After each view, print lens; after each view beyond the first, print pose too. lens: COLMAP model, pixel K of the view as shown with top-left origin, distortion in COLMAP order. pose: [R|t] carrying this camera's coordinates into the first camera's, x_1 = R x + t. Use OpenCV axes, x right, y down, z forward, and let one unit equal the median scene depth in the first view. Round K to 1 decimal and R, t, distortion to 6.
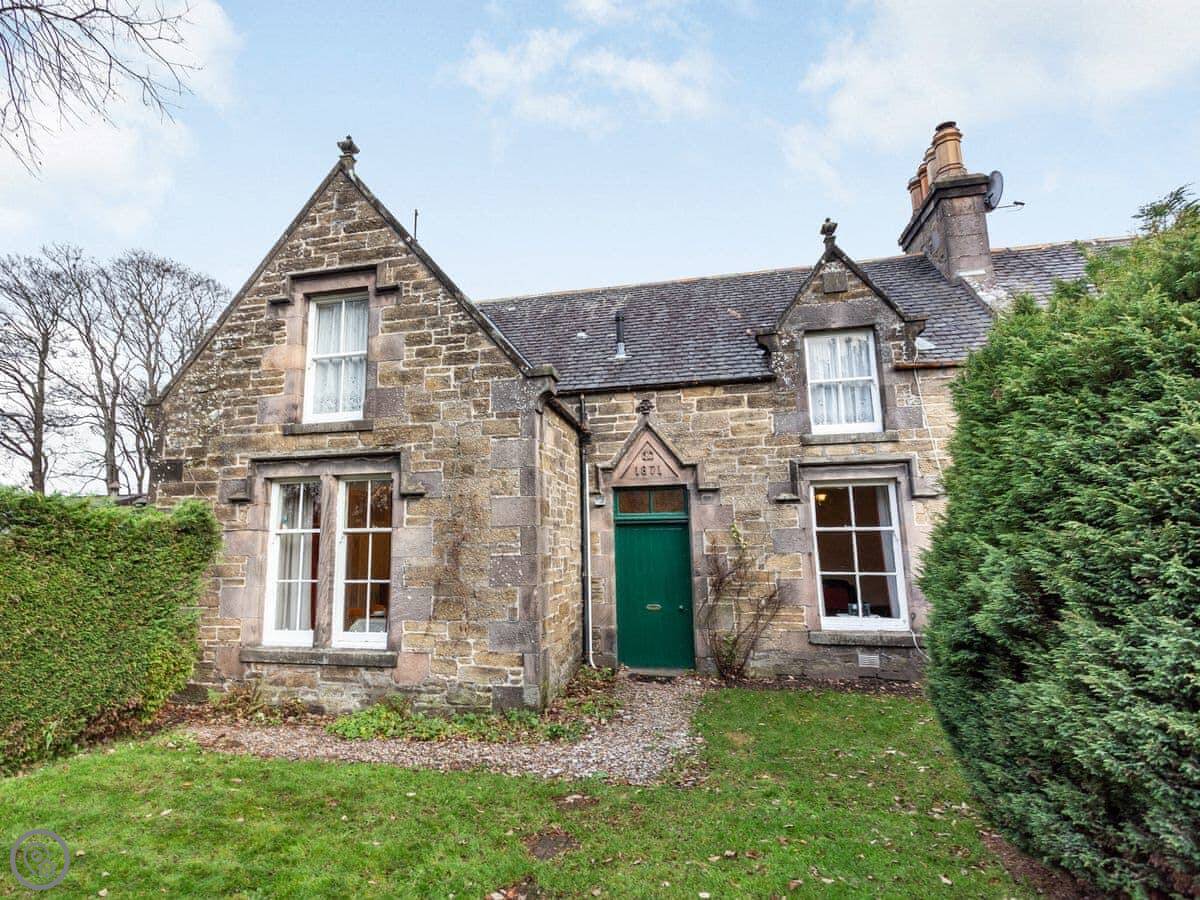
lens RADIAL K [[641.1, 0, 576.8], [0, 641.1, 437.0], [0, 0, 1]] dist [0.005006, 0.001034]
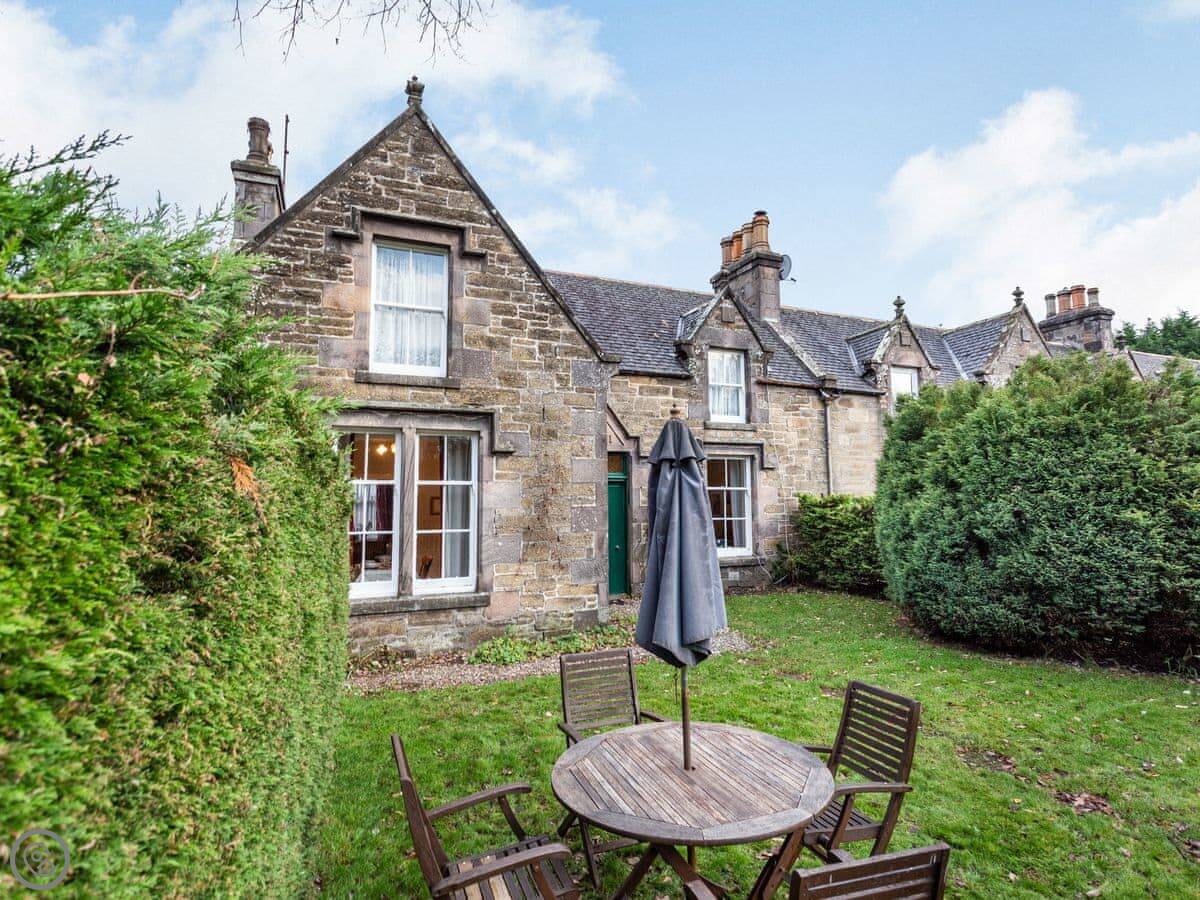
lens RADIAL K [[636.6, 0, 614.2], [0, 636.6, 436.2], [0, 0, 1]] dist [0.004859, 0.000600]
pose [[0.796344, 0.064755, 0.601368, -0.691746], [-0.105540, 0.993876, 0.032739, 0.005412], [-0.595565, -0.089540, 0.798301, 0.009271]]
